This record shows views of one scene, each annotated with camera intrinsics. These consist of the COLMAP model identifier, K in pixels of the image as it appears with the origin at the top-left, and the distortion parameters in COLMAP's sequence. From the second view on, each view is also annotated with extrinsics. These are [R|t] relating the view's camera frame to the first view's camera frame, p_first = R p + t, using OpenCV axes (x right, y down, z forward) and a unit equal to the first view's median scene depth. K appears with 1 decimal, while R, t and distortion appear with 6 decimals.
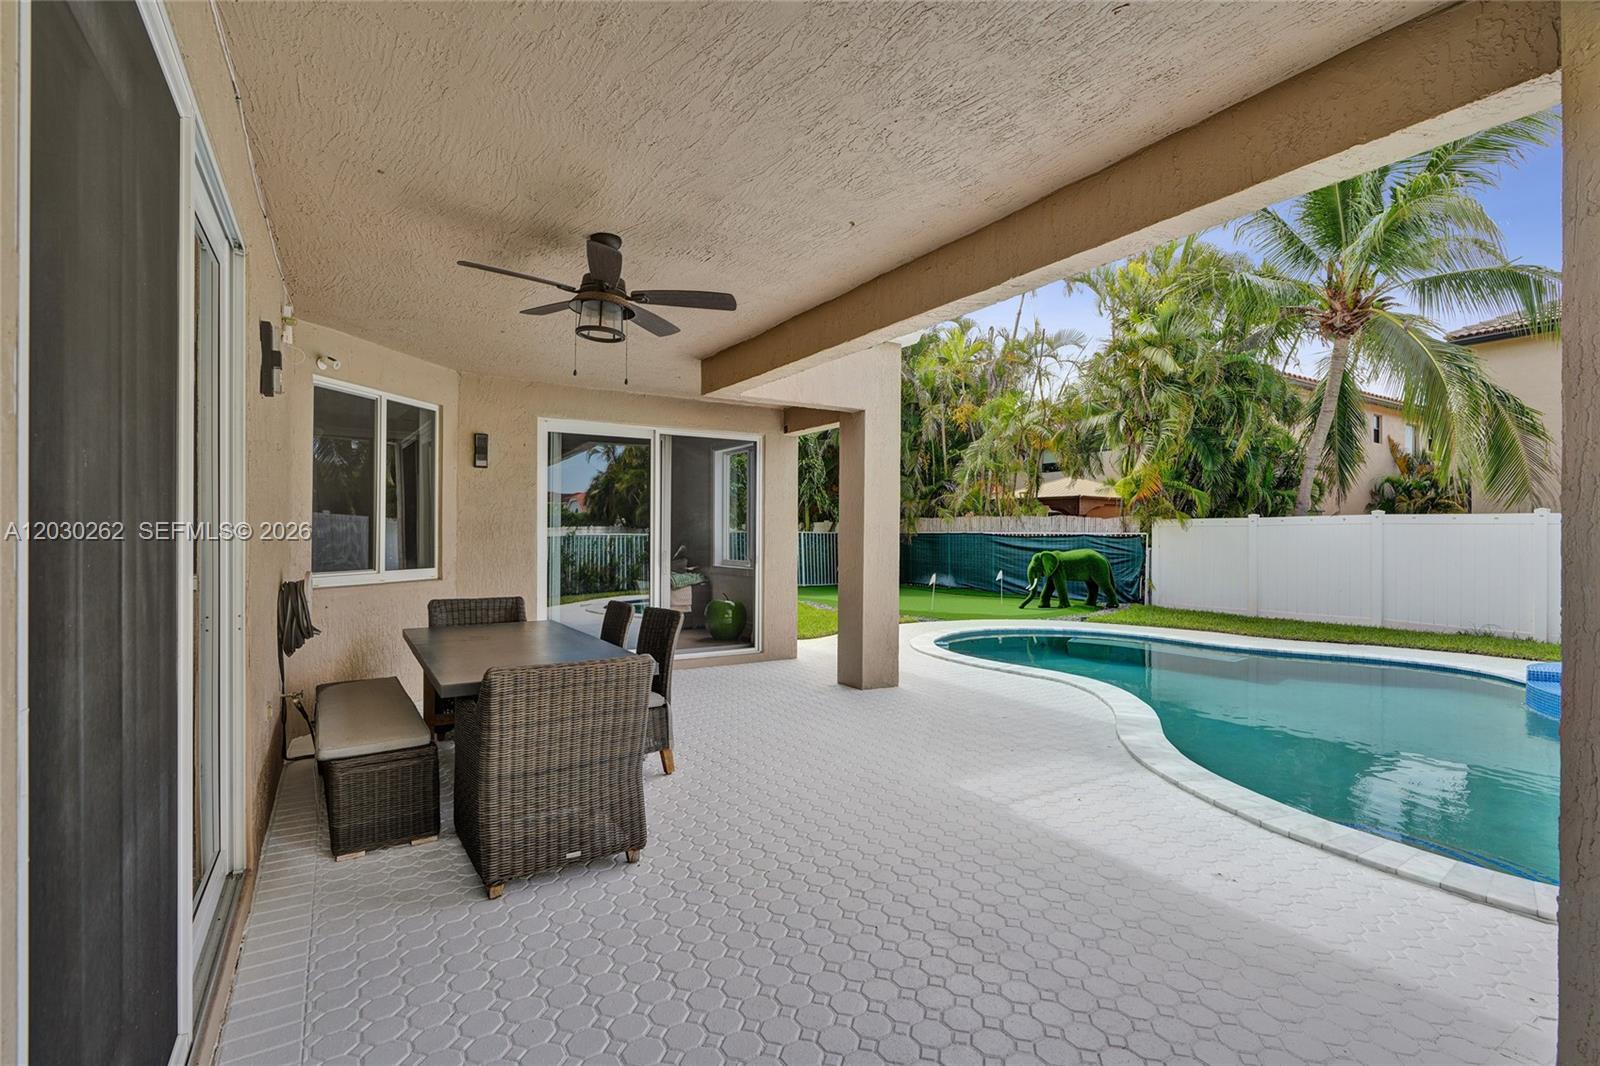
lens RADIAL K [[746.1, 0, 788.8], [0, 746.1, 530.9], [0, 0, 1]] dist [-0.037452, 0.019401]
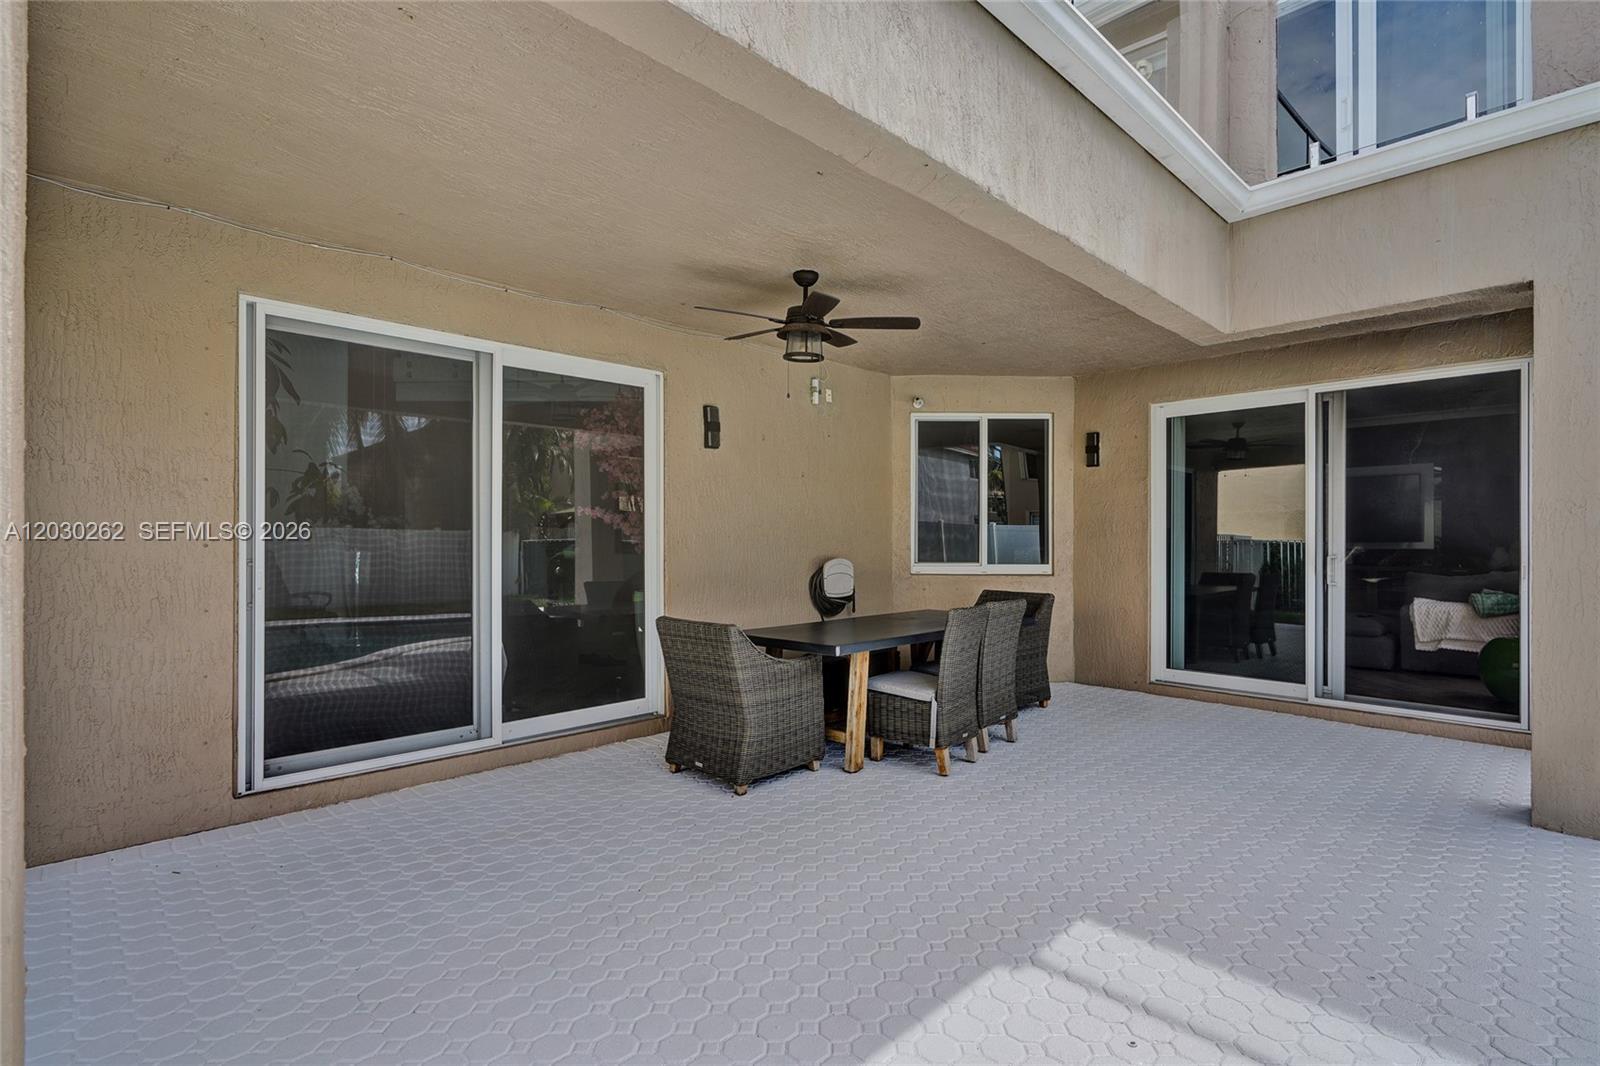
lens RADIAL K [[755.4, 0, 806.2], [0, 755.4, 522.1], [0, 0, 1]] dist [-0.002995, -0.000578]
pose [[0.231869, -0.020783, -0.972525, 0.536445], [0.004133, 0.999784, -0.020380, 0.010362], [0.972738, 0.000706, 0.231905, 0.418451]]
